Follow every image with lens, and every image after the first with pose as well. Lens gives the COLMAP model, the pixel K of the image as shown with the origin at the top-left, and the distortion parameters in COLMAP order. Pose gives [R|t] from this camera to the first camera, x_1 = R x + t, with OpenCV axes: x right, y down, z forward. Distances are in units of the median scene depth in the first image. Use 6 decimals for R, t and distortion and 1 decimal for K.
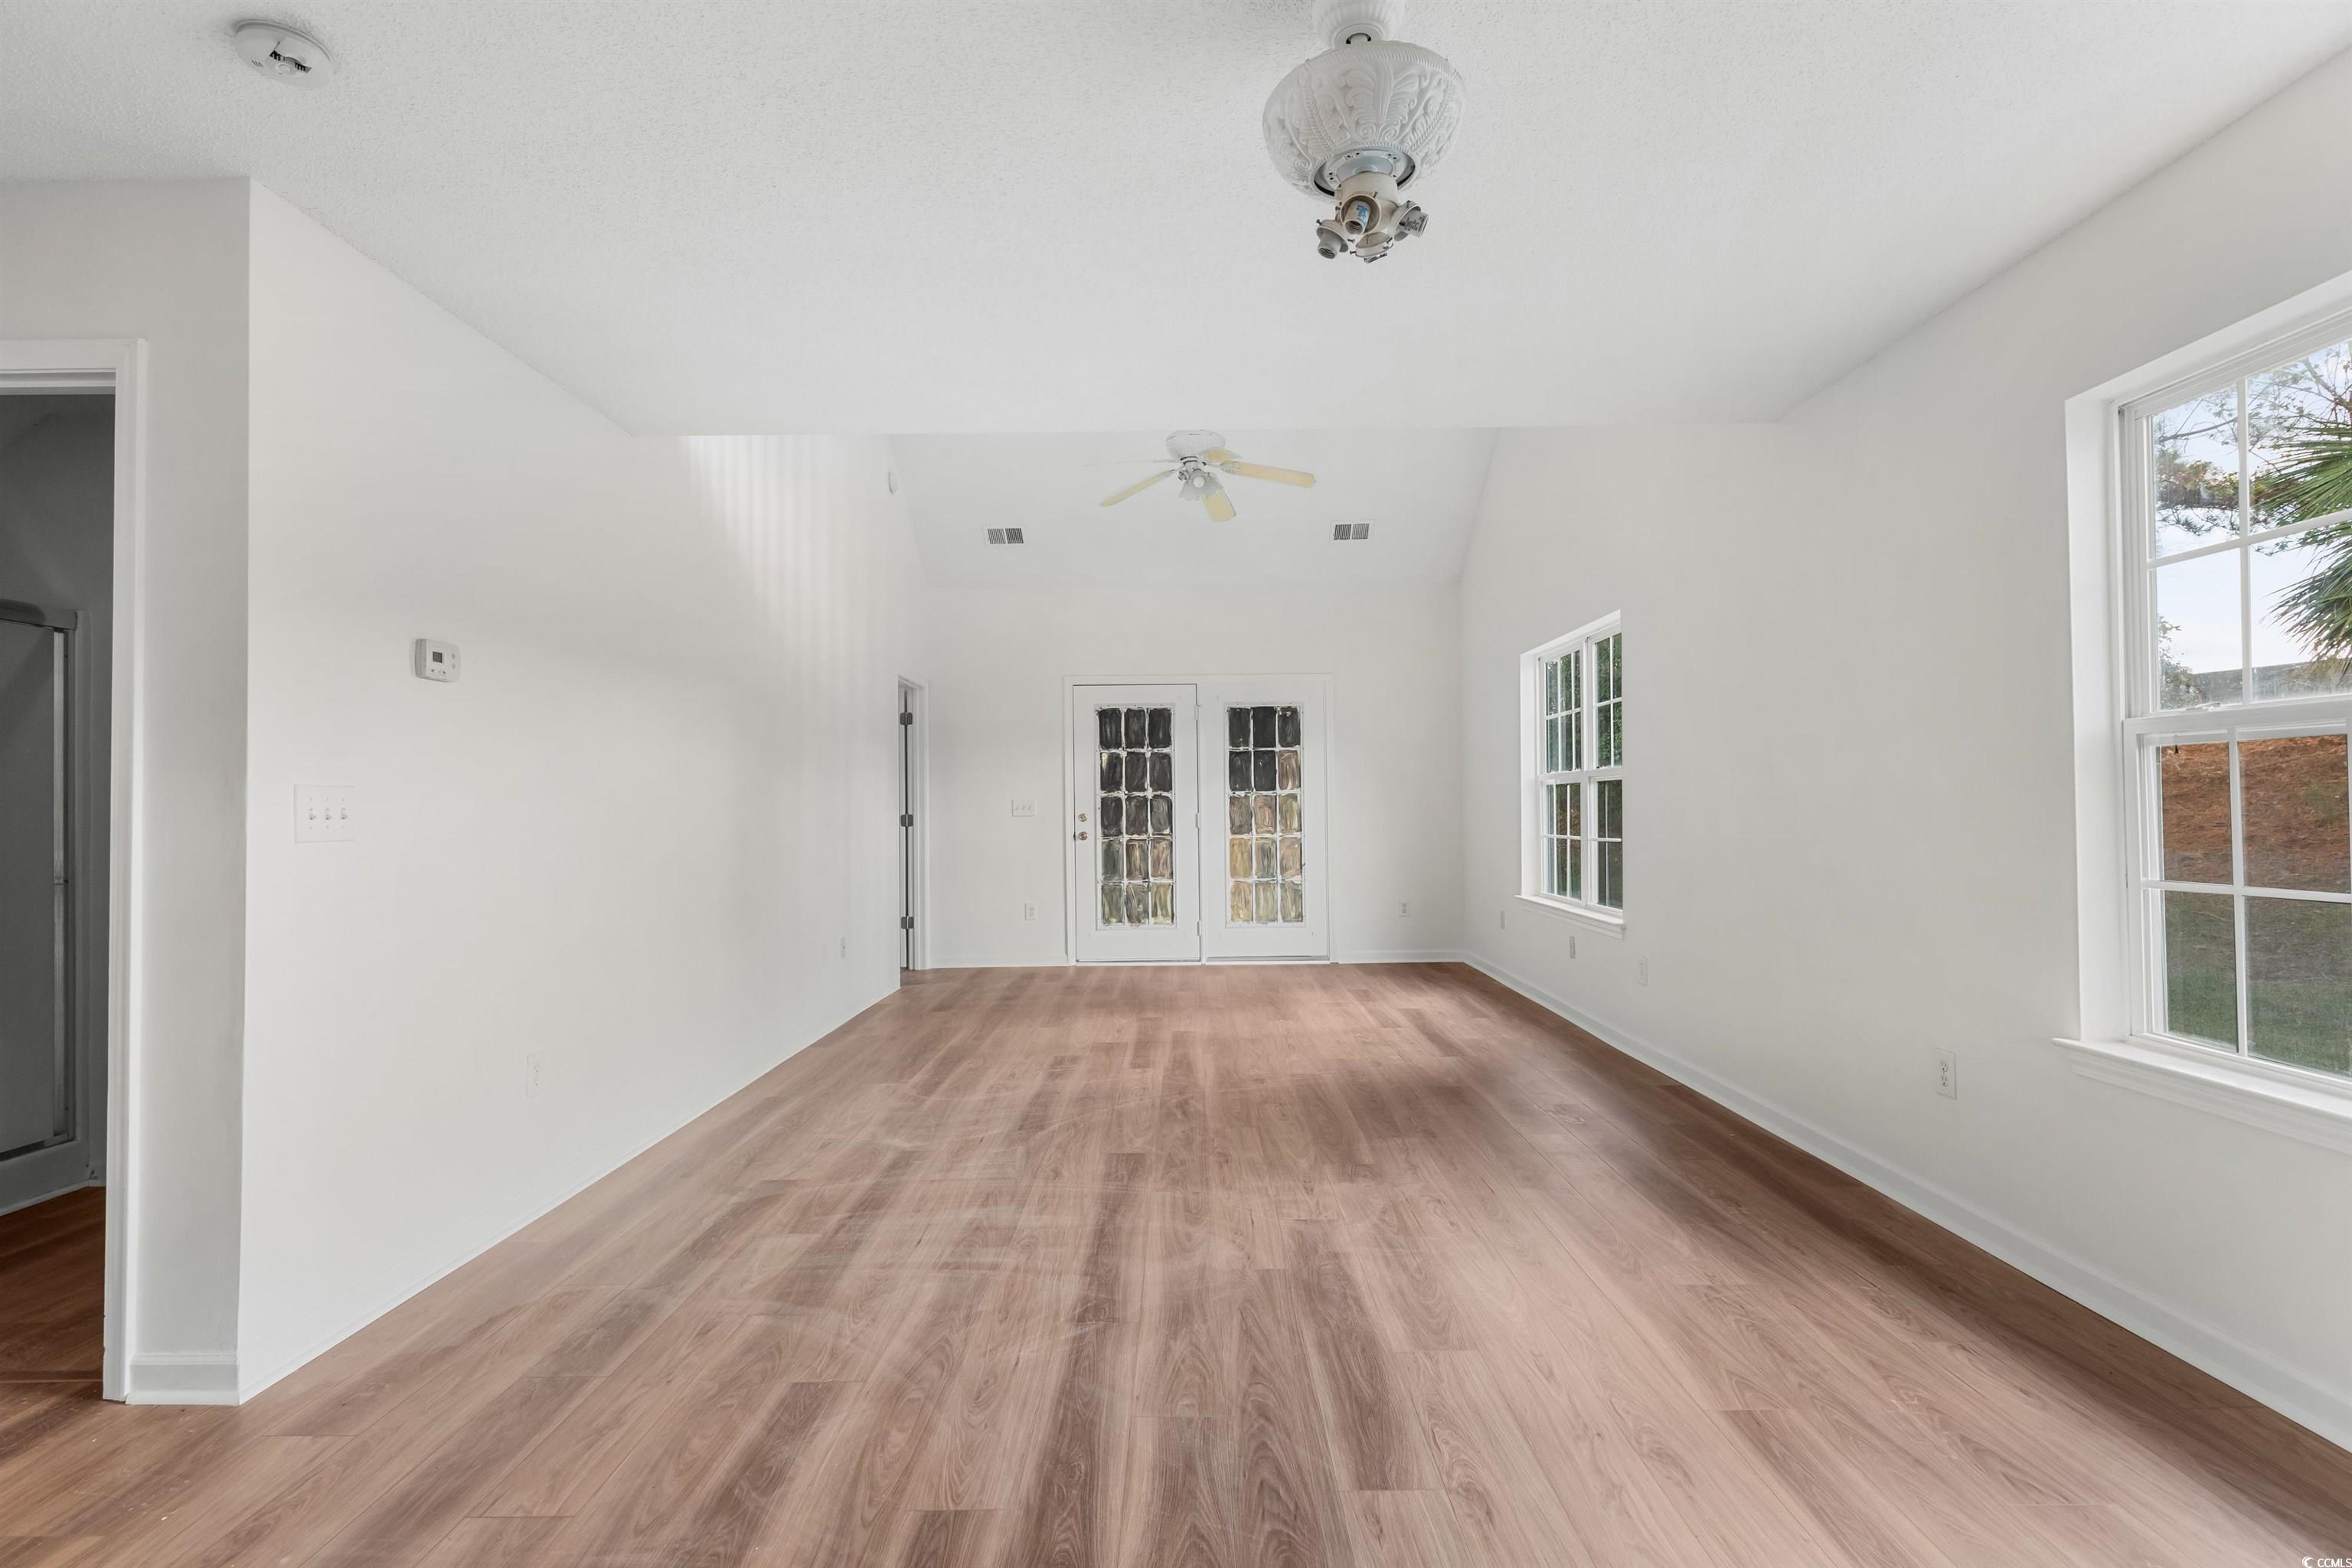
lens RADIAL K [[1107.3, 0, 1187.6], [0, 1107.3, 788.5], [0, 0, 1]] dist [-0.001969, 0.000082]
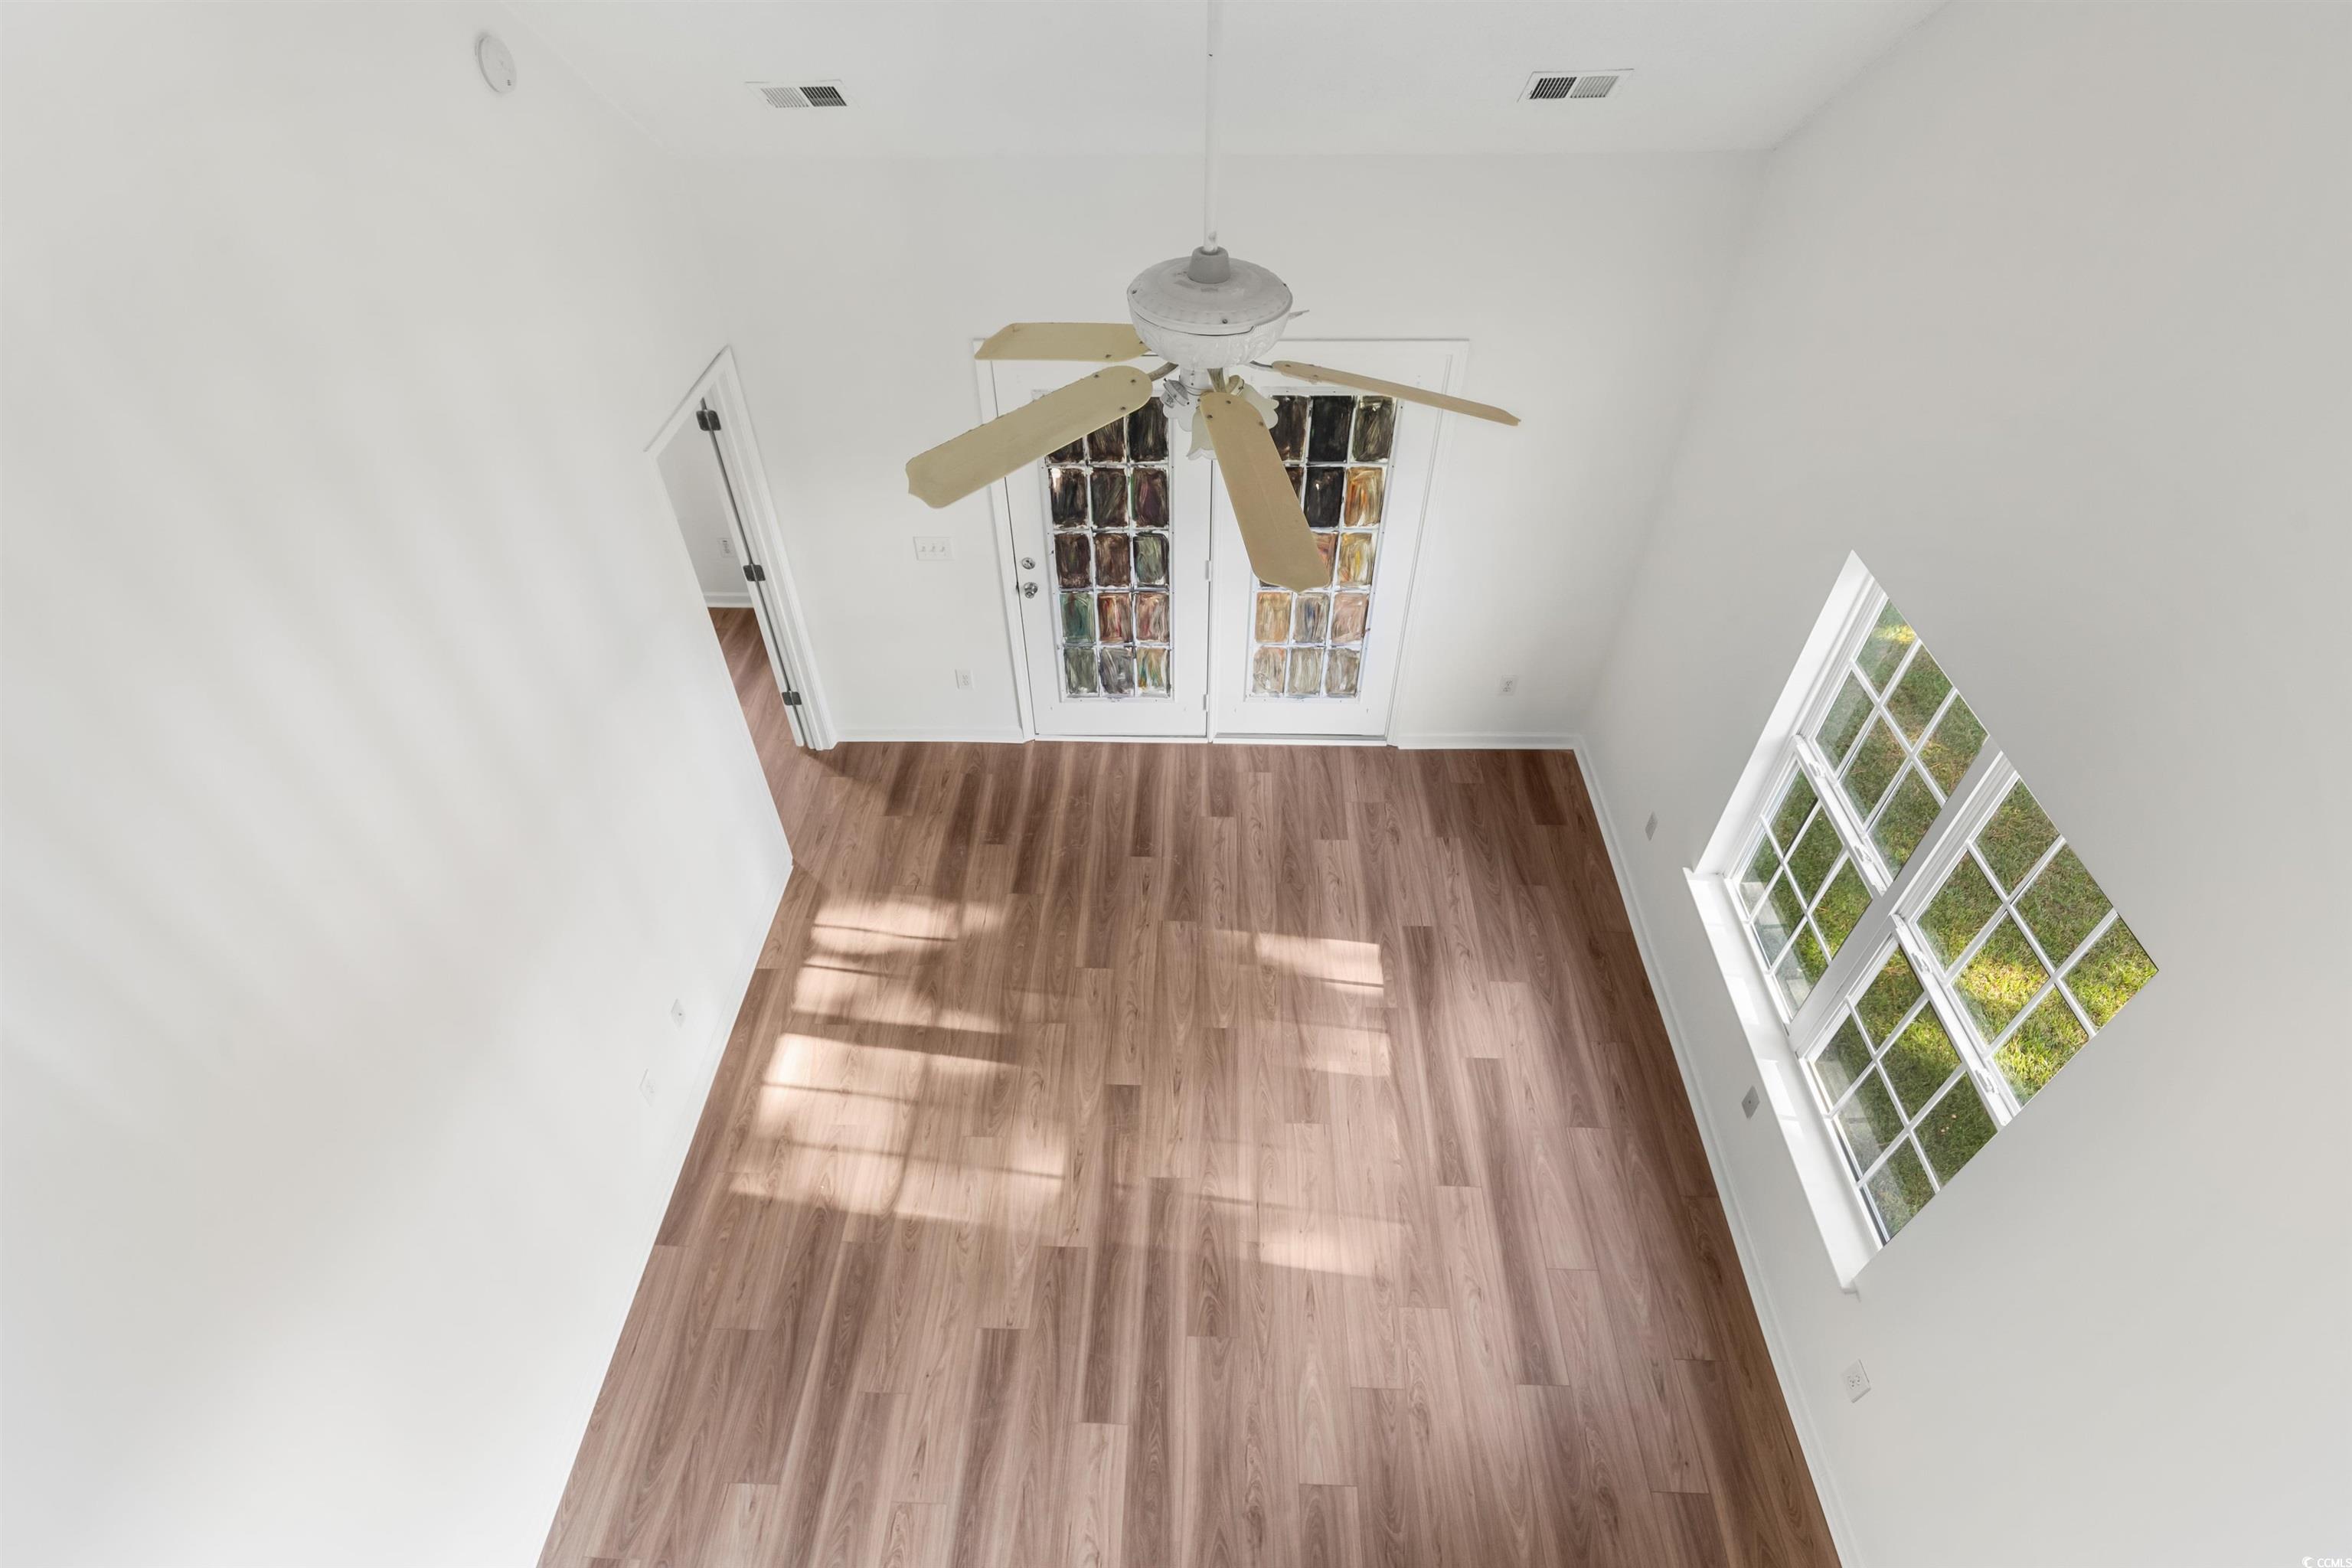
lens RADIAL K [[1107.3, 0, 1159.7], [0, 1107.3, 787.8], [0, 0, 1]] dist [-0.001969, 0.000082]
pose [[0.999003, 0.029522, -0.033503, 0.006308], [0.002611, 0.710379, 0.703815, -0.343381], [0.044578, -0.703200, 0.709593, 0.481556]]
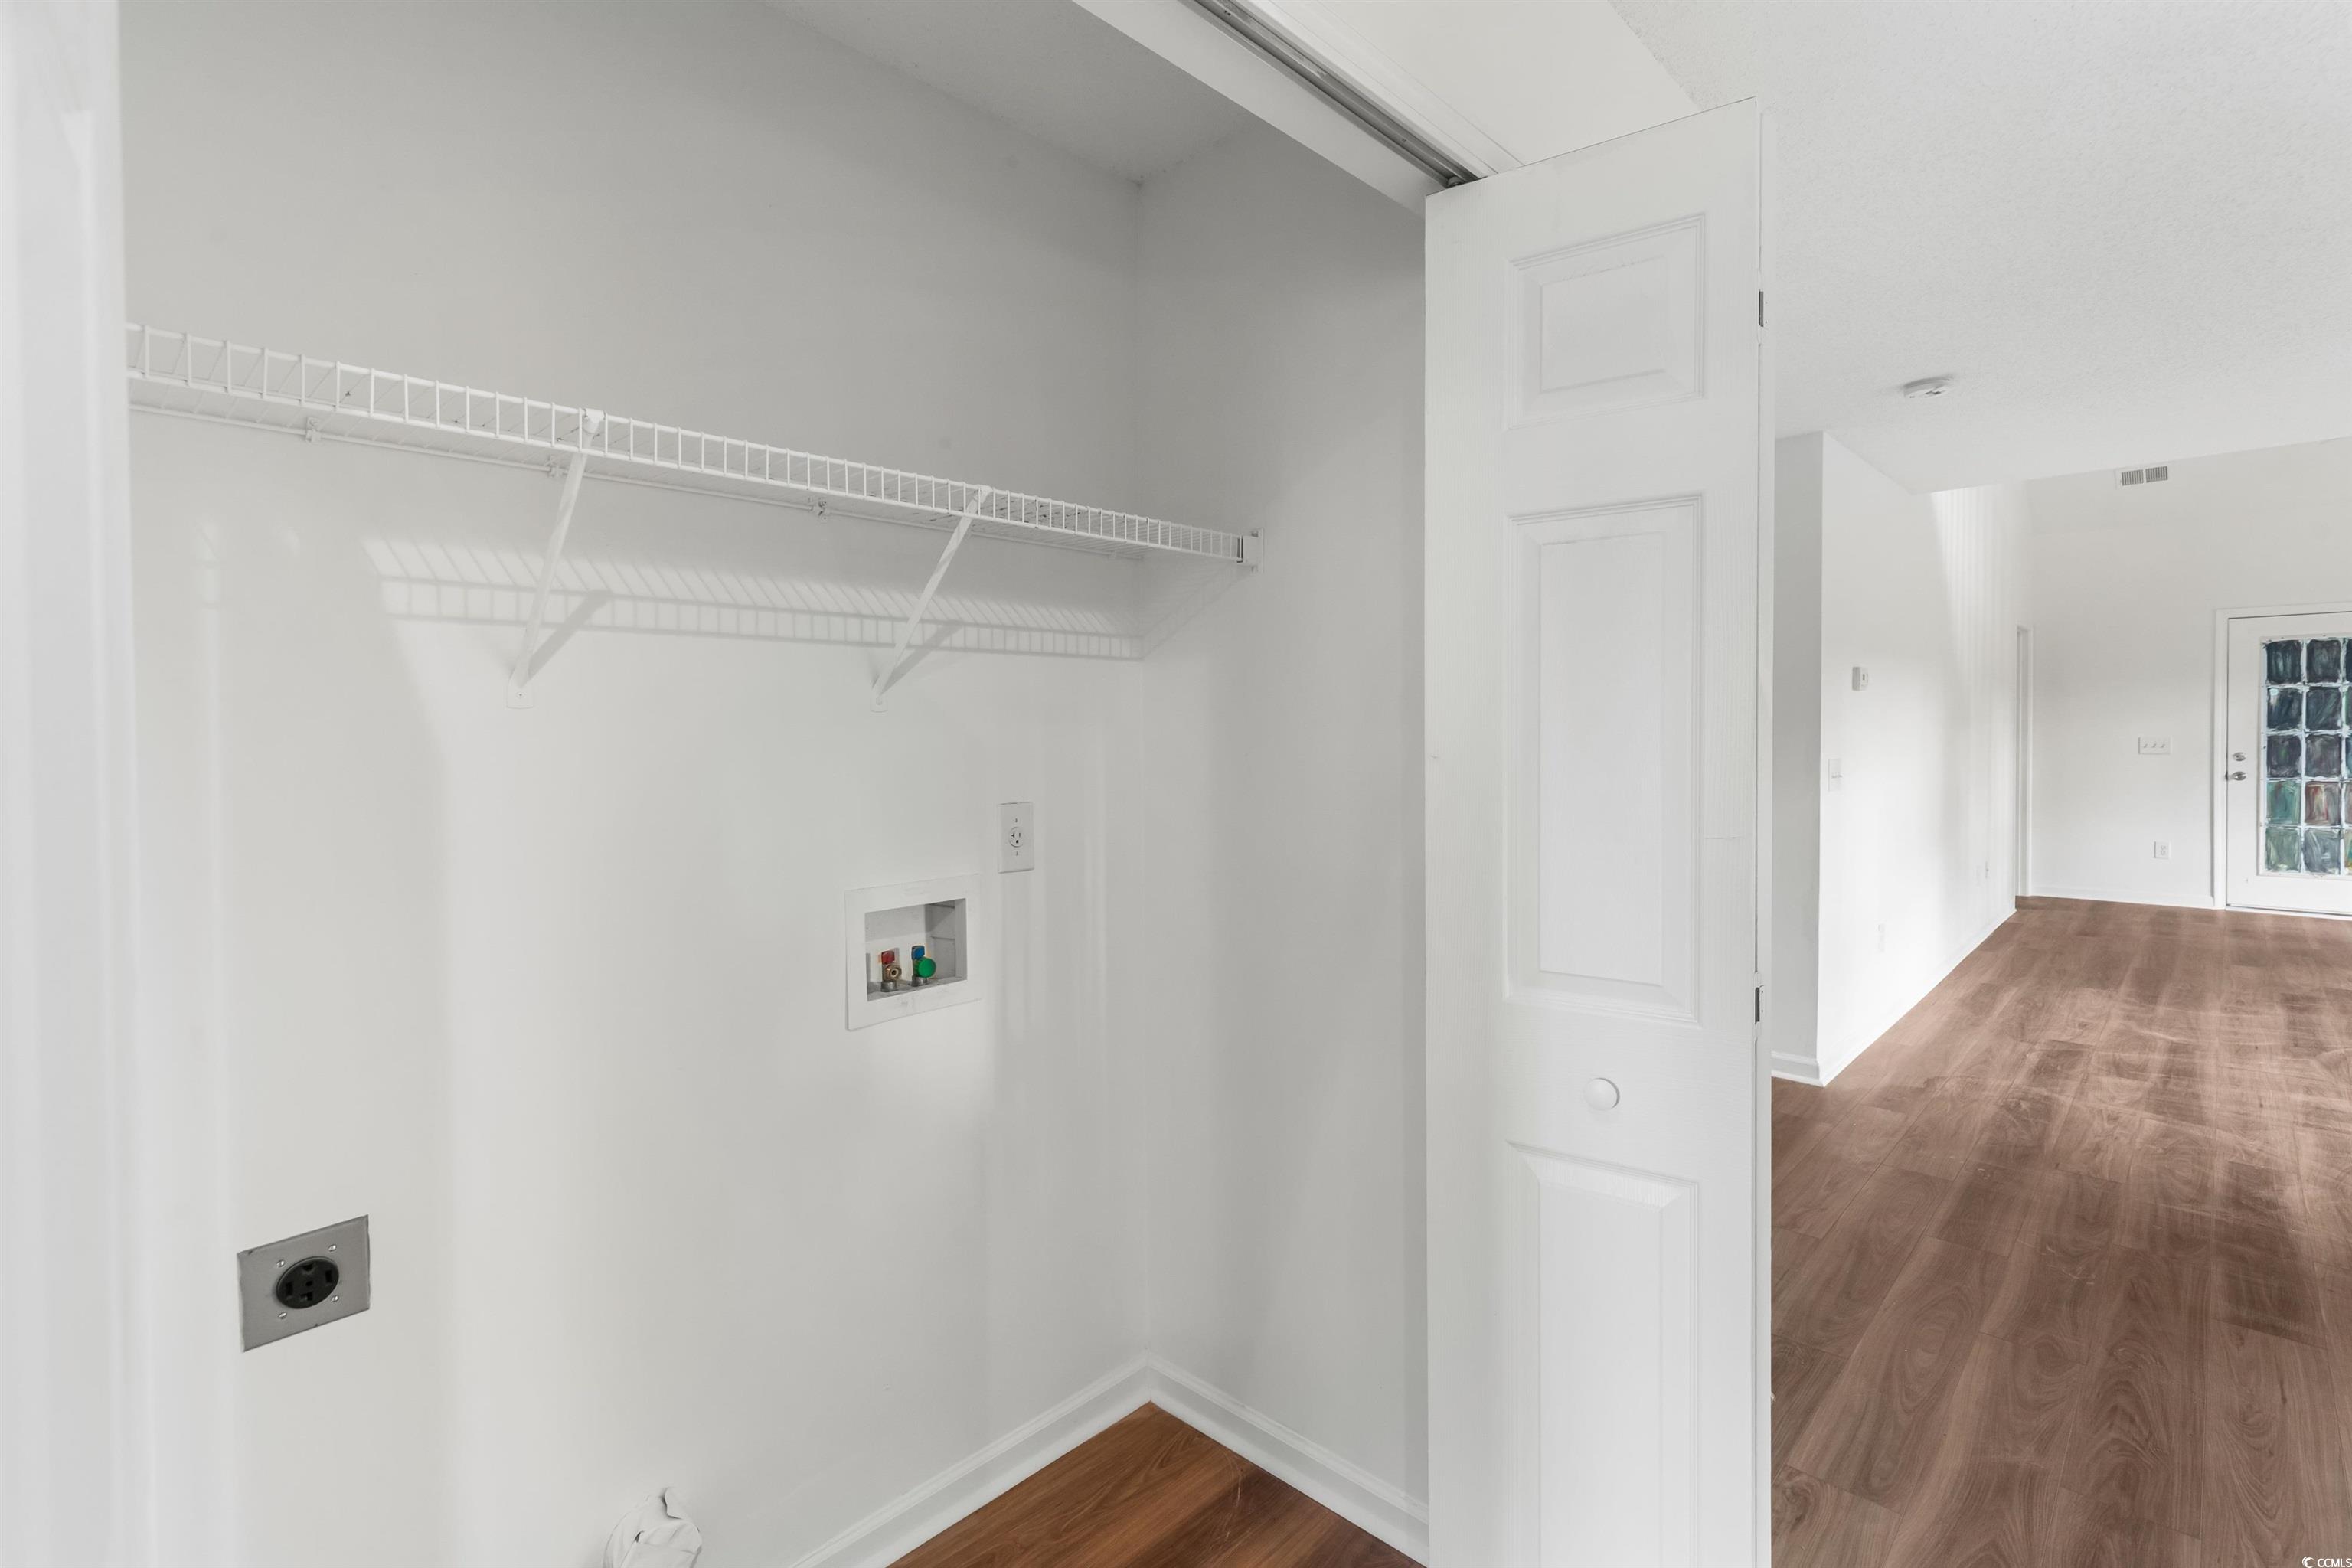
lens RADIAL K [[1080.8, 0, 1144.6], [0, 1080.8, 747.9], [0, 0, 1]] dist [0.010174, -0.001538]
pose [[0.716878, 0.015989, -0.697015, -0.121183], [0.017646, 0.999001, 0.041066, -0.038183], [0.696975, -0.041739, 0.715880, -0.344623]]
